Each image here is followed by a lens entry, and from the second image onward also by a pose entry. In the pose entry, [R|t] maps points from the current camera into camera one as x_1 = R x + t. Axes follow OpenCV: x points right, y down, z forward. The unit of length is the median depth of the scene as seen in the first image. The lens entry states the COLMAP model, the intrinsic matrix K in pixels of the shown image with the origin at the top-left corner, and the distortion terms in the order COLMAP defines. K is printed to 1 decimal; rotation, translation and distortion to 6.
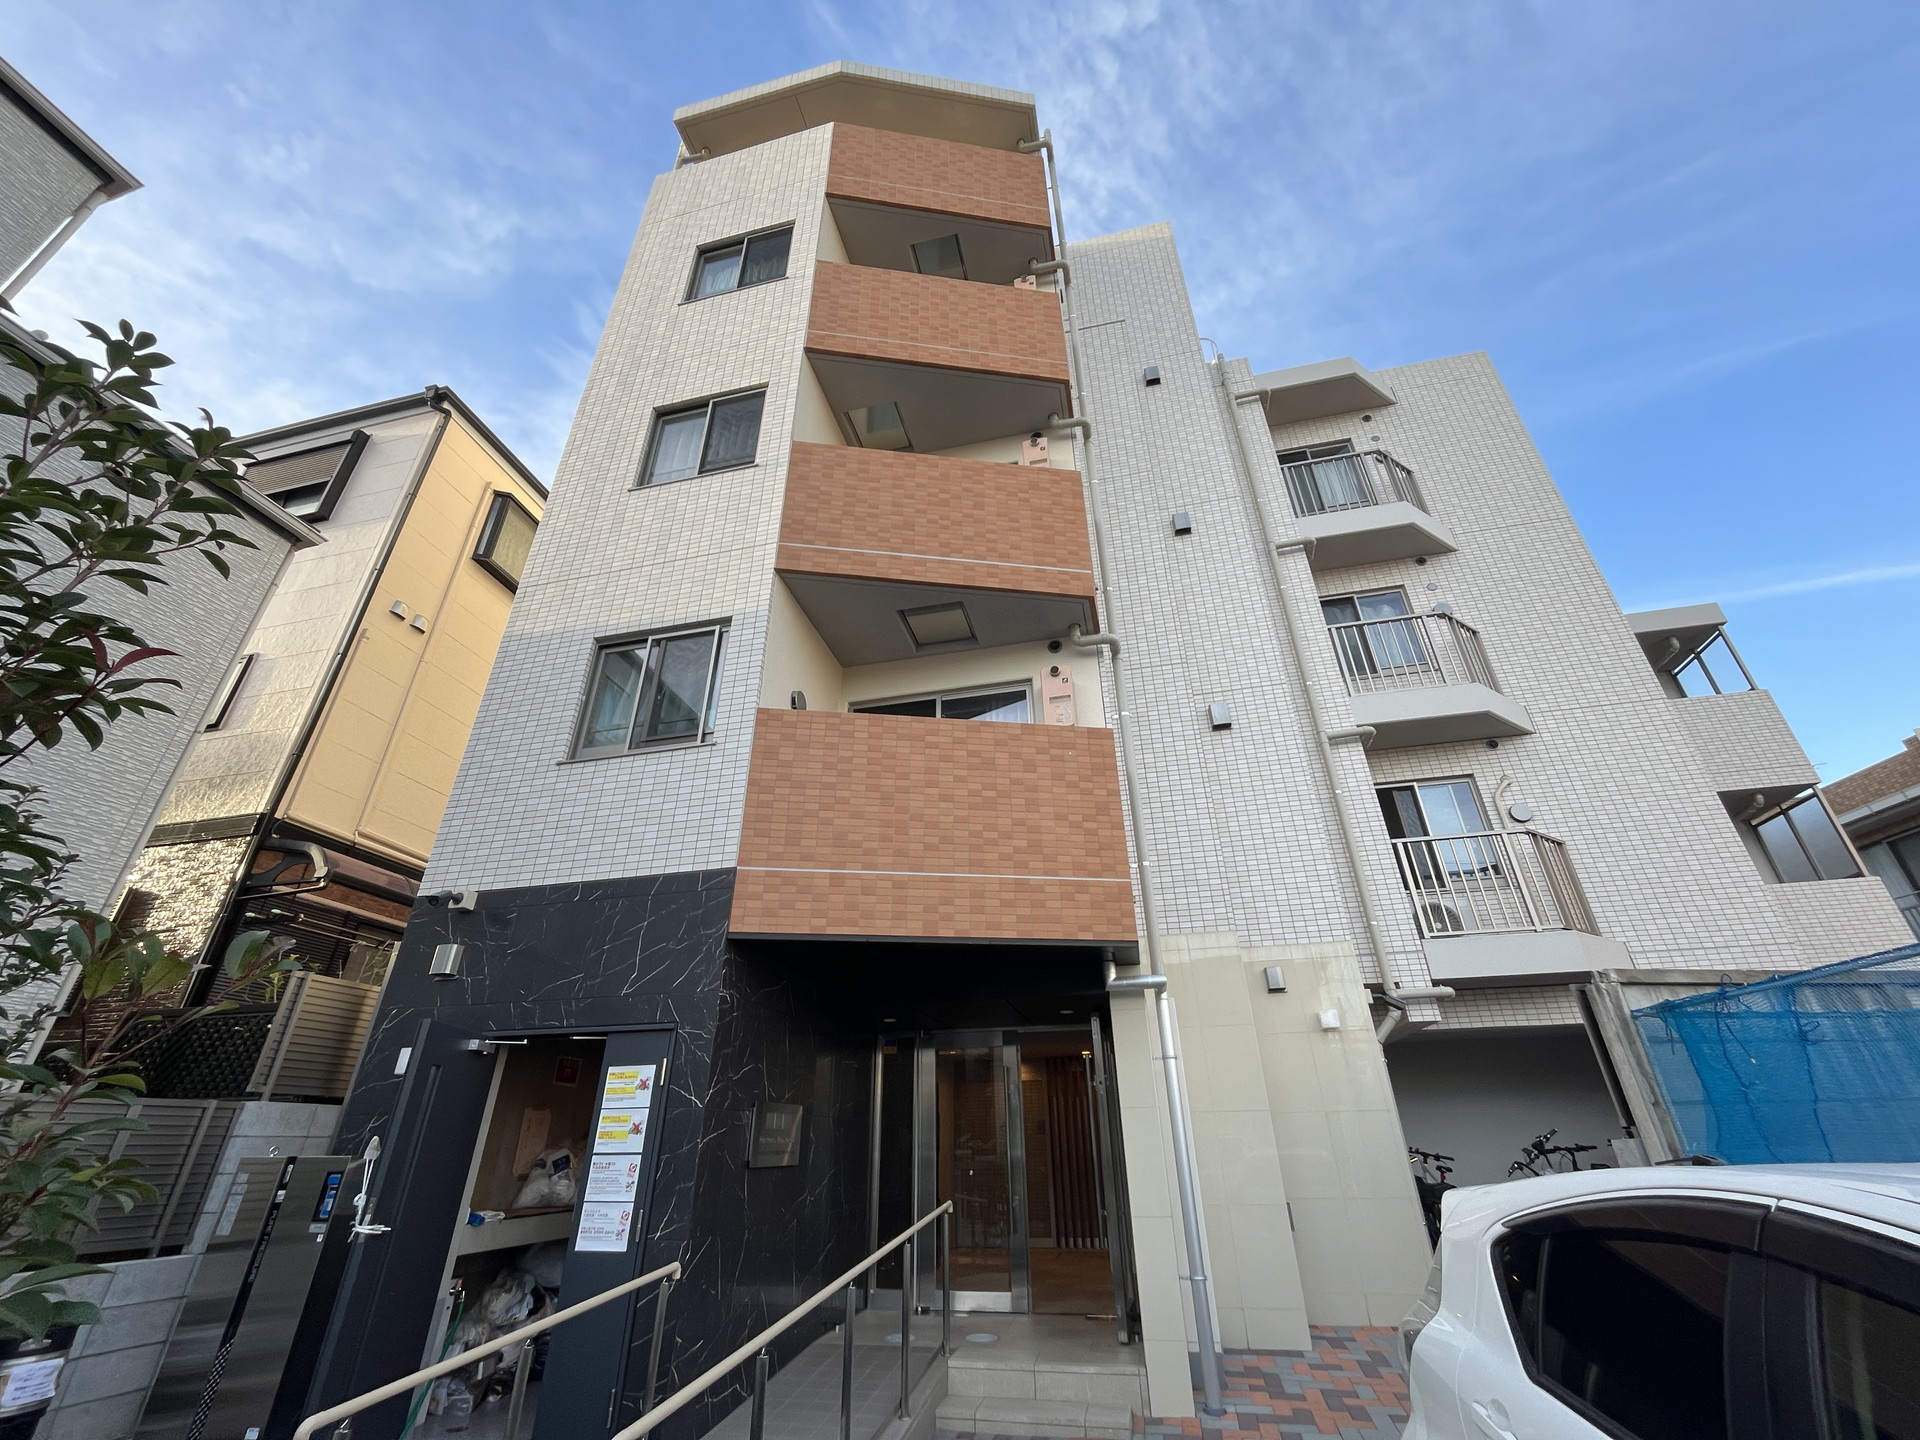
lens RADIAL K [[775.4, 0, 958.8], [0, 775.4, 719.6], [0, 0, 1]] dist [-0.004208, 0.000320]
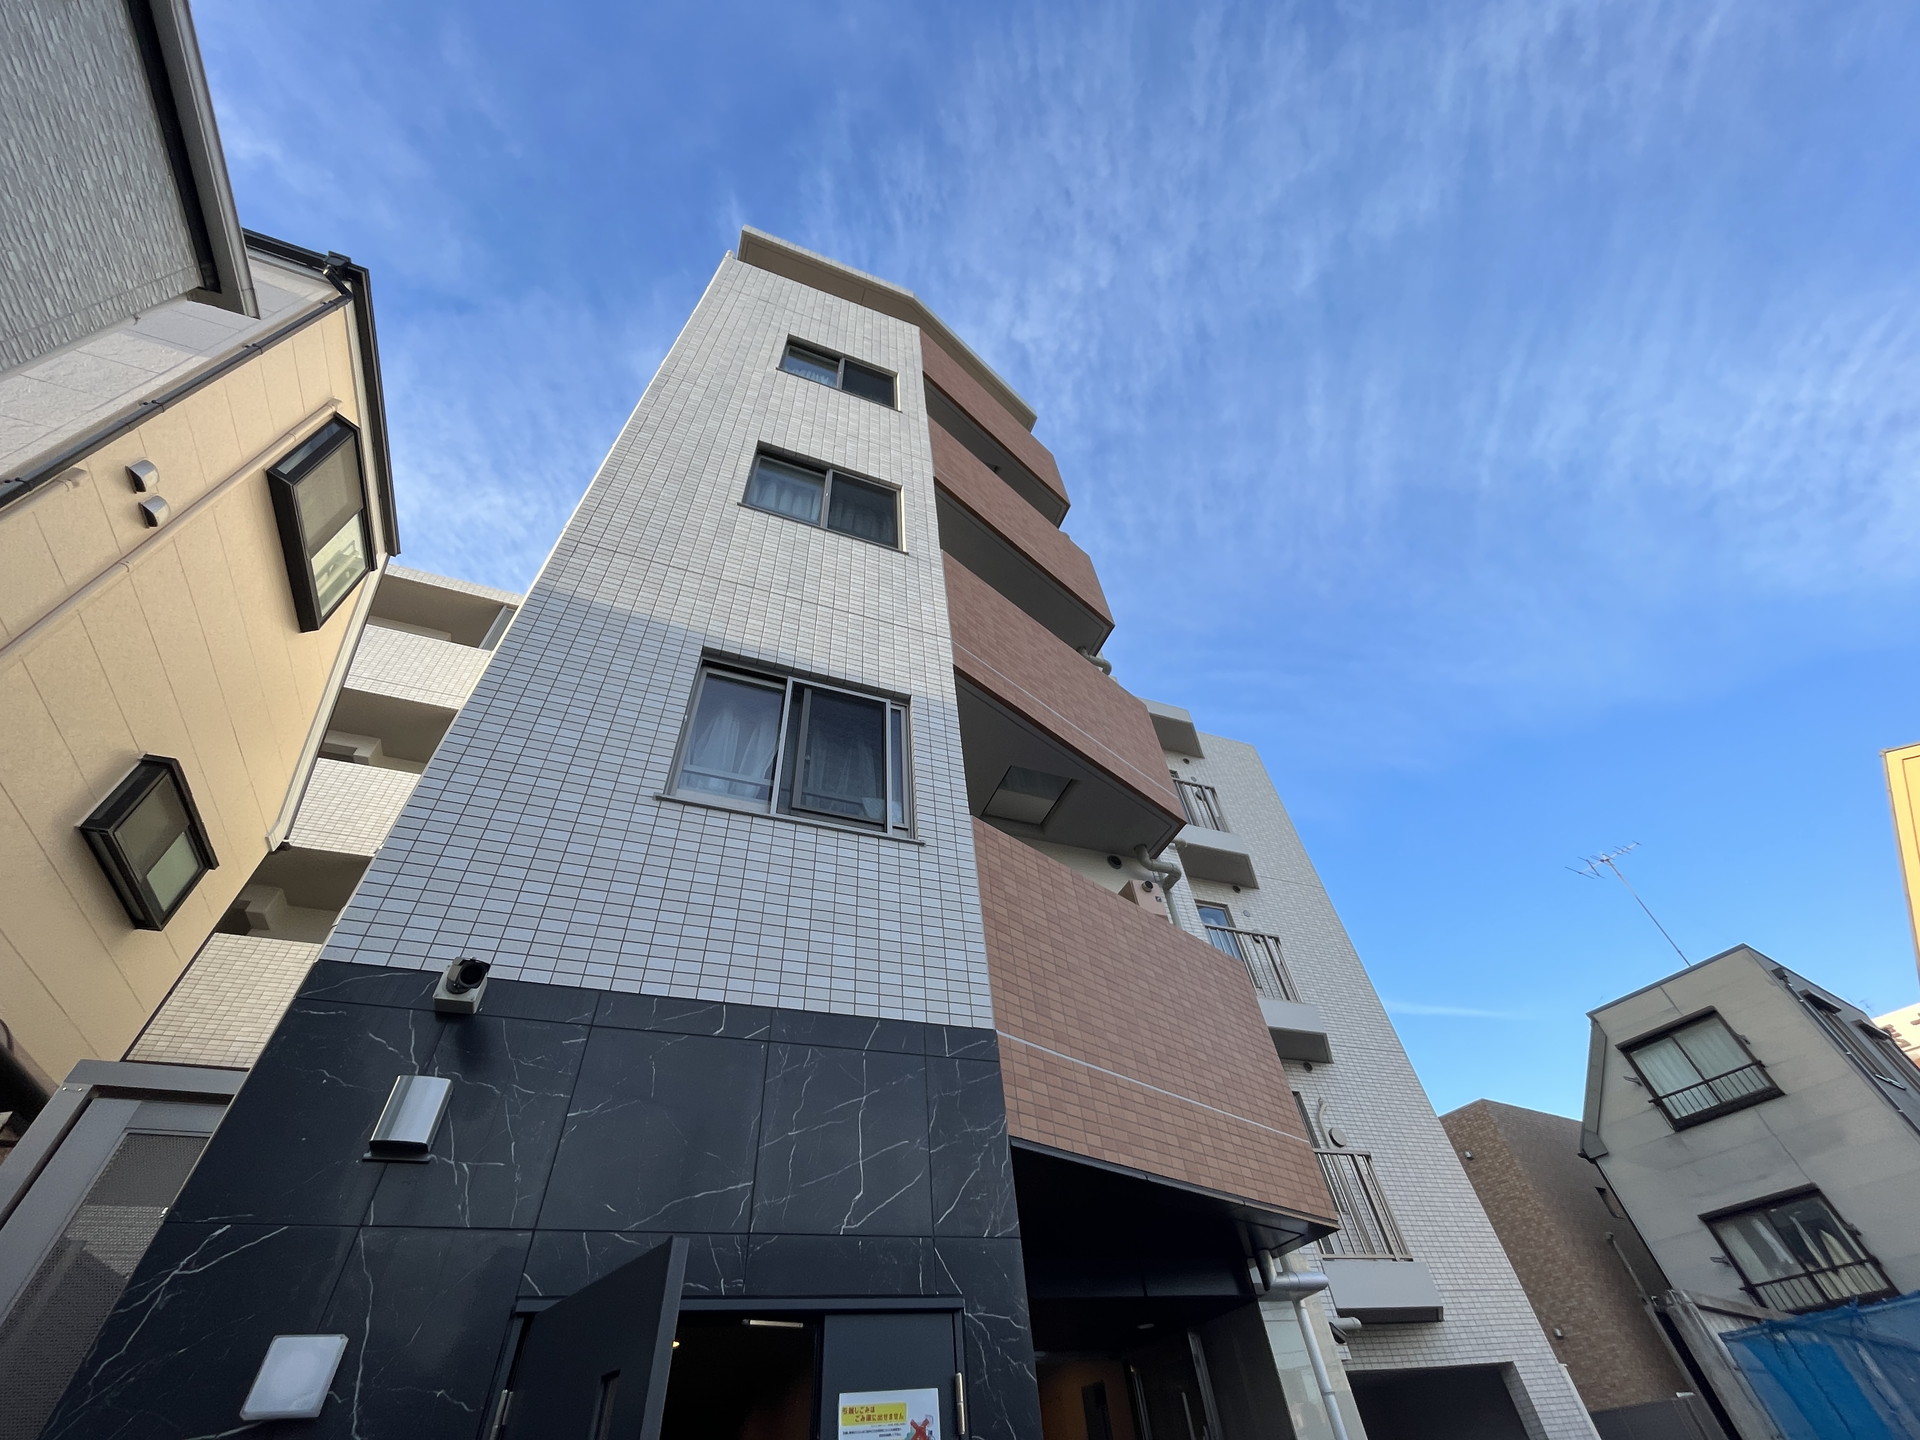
lens RADIAL K [[775.4, 0, 960.3], [0, 775.4, 719.5], [0, 0, 1]] dist [-0.004208, 0.000320]
pose [[0.825032, 0.376835, 0.421091, -0.687158], [-0.213989, 0.898029, -0.384385, 0.211981], [-0.523002, 0.227021, 0.821542, 0.410397]]
